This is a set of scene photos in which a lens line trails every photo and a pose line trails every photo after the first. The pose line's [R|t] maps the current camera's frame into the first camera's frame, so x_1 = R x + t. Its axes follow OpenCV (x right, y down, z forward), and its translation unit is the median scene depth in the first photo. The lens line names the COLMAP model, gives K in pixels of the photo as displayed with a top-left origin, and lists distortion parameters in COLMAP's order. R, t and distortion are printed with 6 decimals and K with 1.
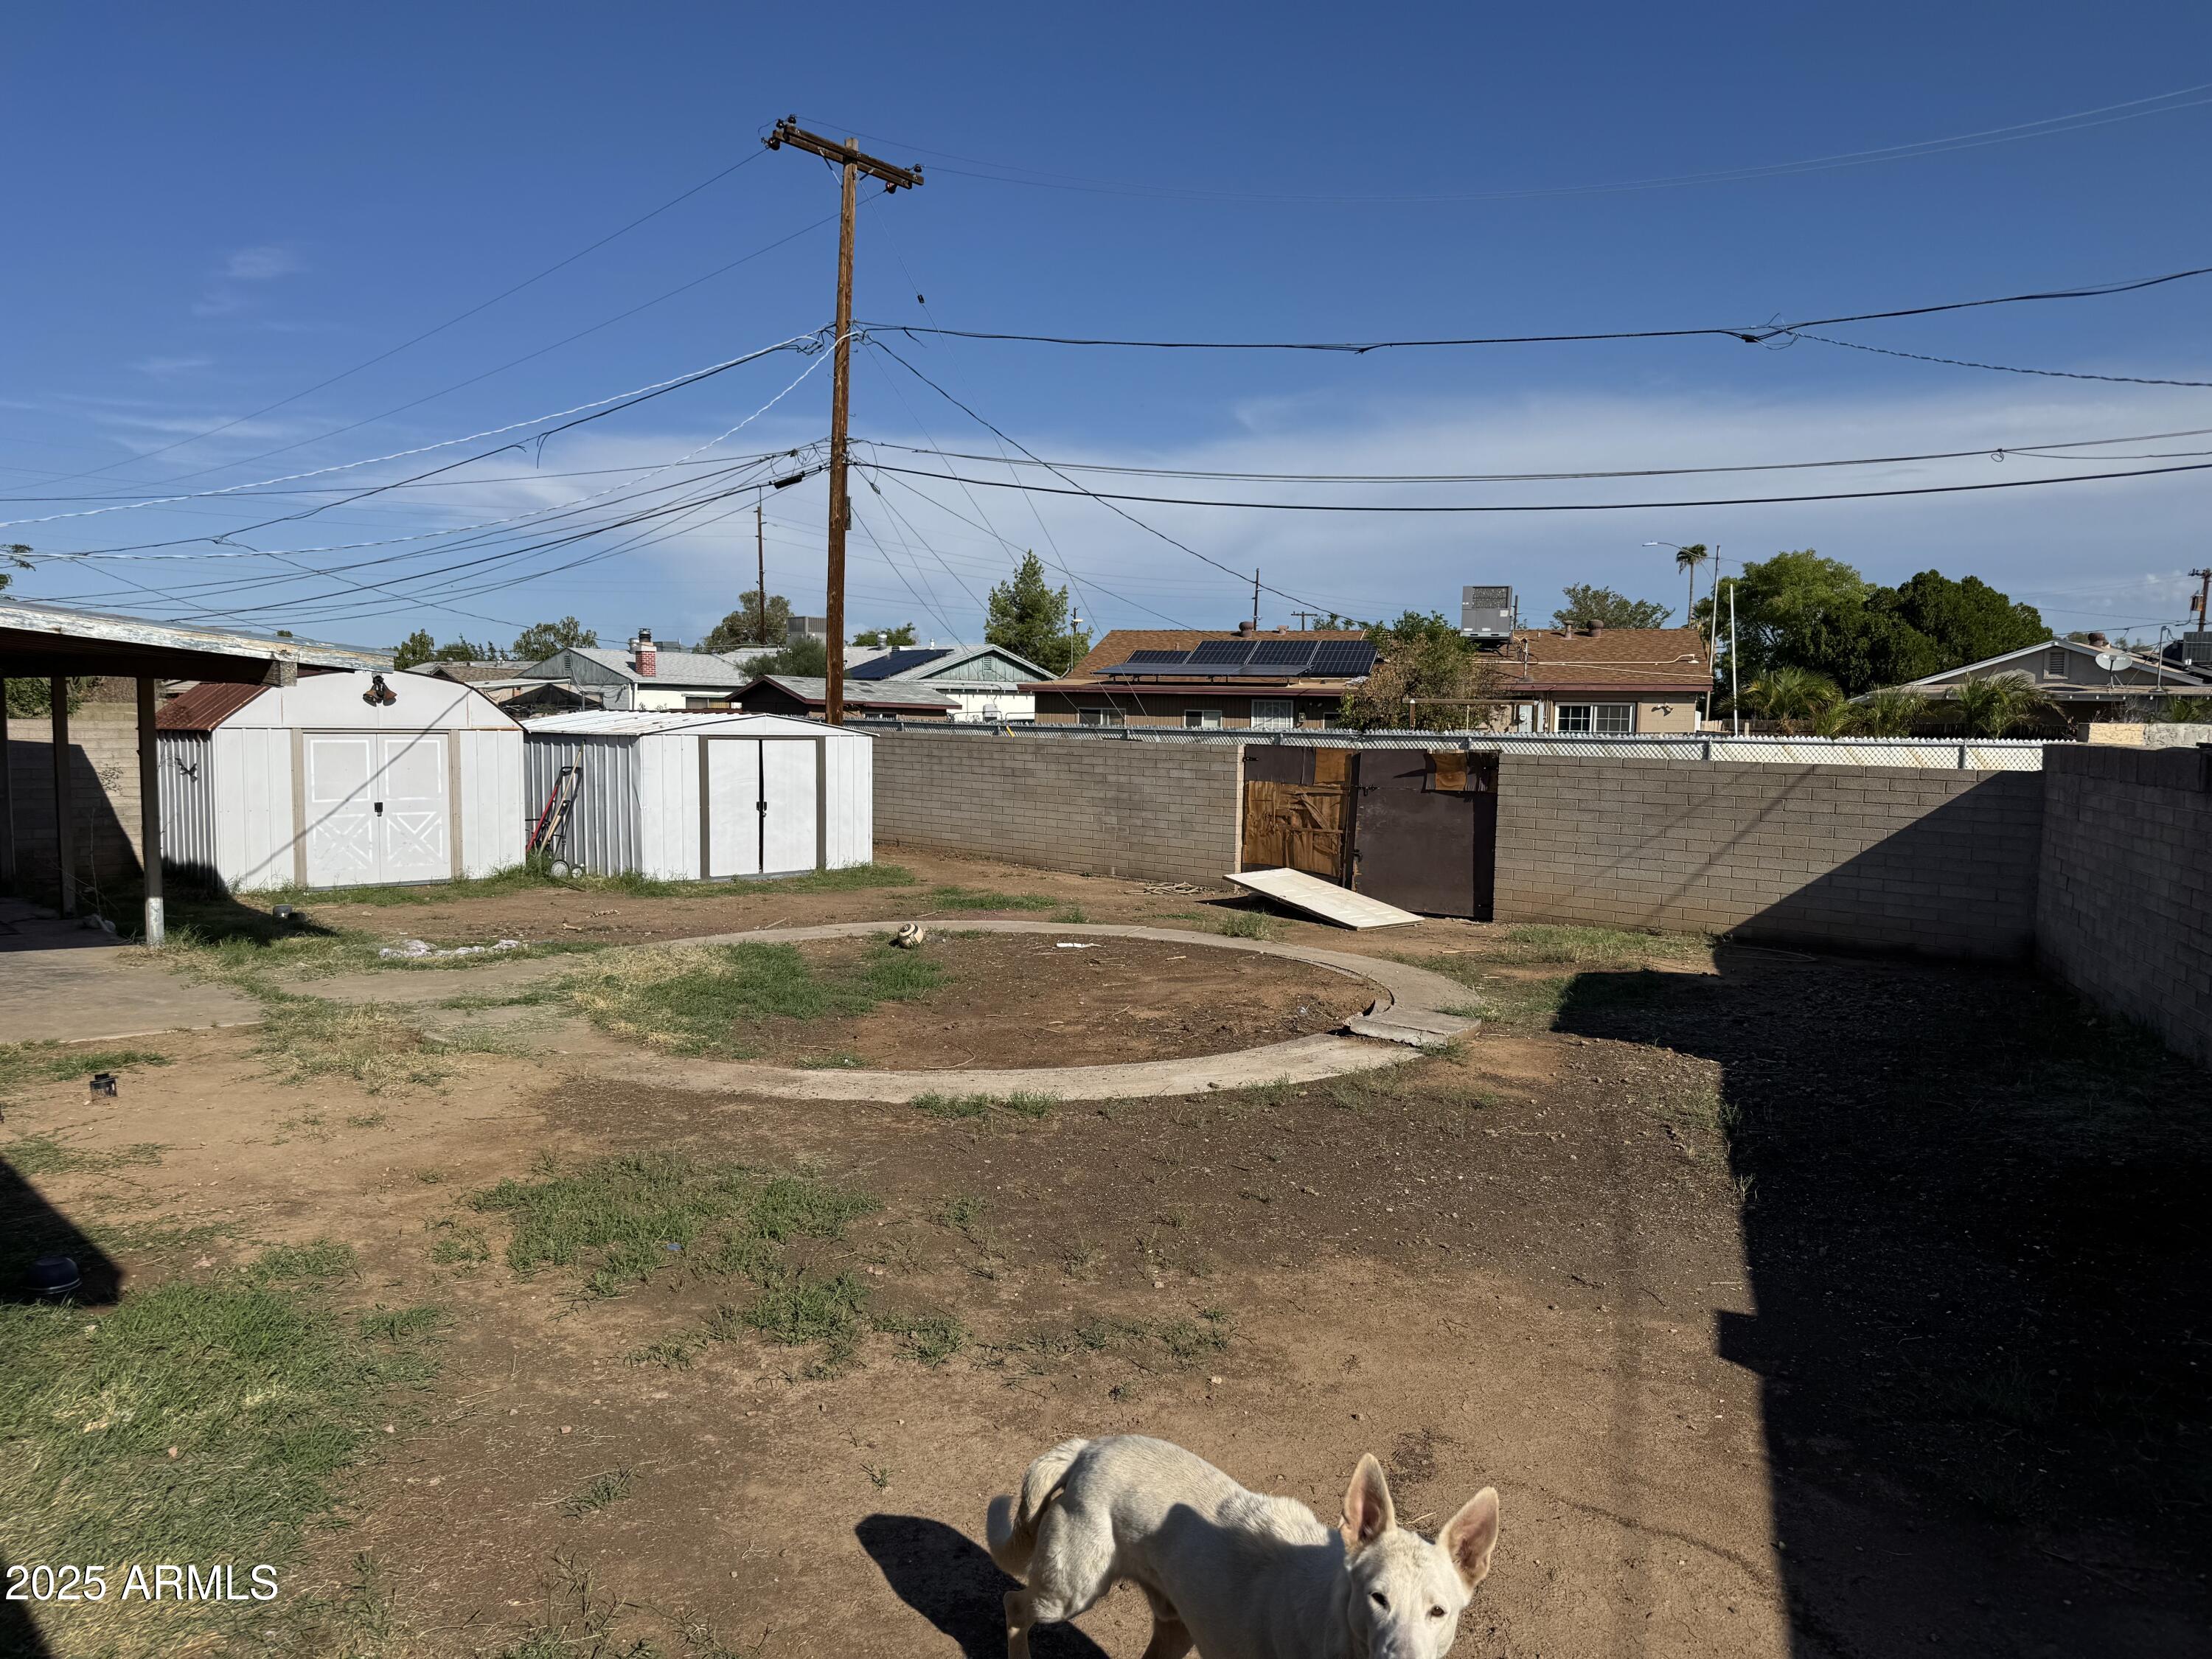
lens RADIAL K [[1549.1, 0, 1105.8], [0, 1549.1, 830.9], [0, 0, 1]] dist [0.004346, 0.000178]
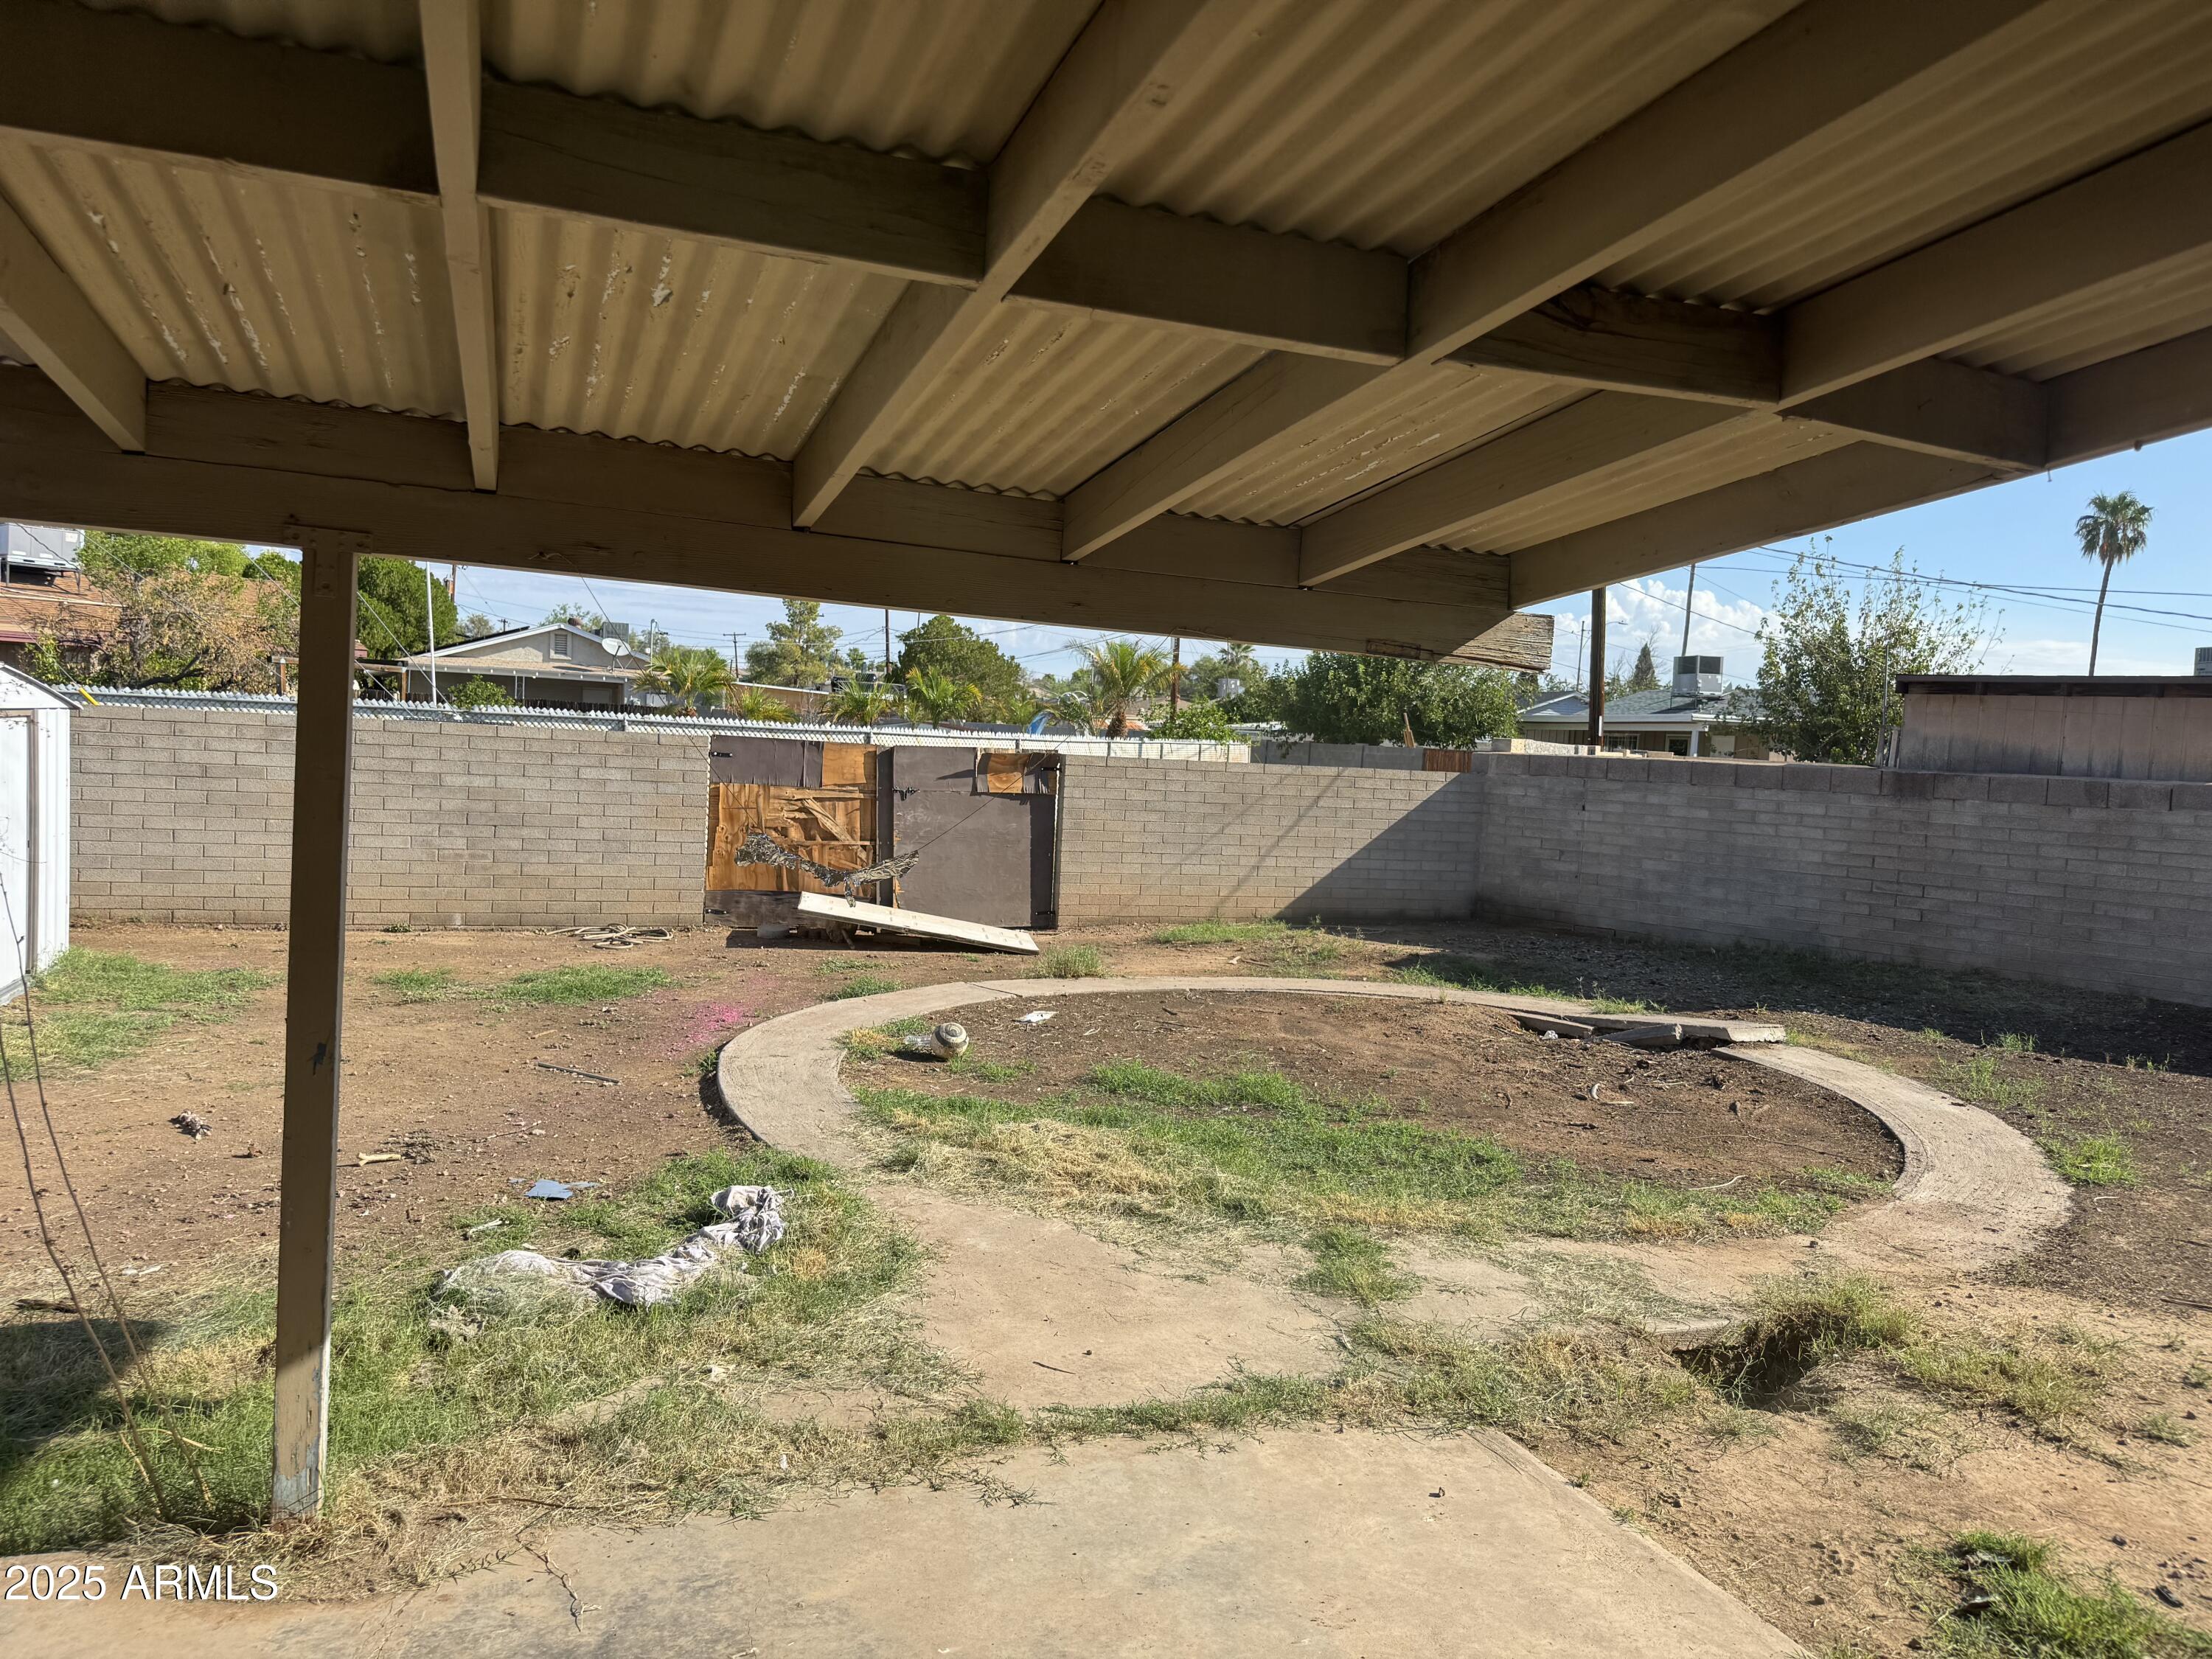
lens RADIAL K [[1549.1, 0, 1106.2], [0, 1549.1, 827.1], [0, 0, 1]] dist [0.004346, 0.000178]
pose [[0.387709, -0.046000, 0.920633, -0.595295], [0.022057, 0.998931, 0.040623, -0.041384], [-0.921518, 0.004557, 0.388309, 0.579030]]
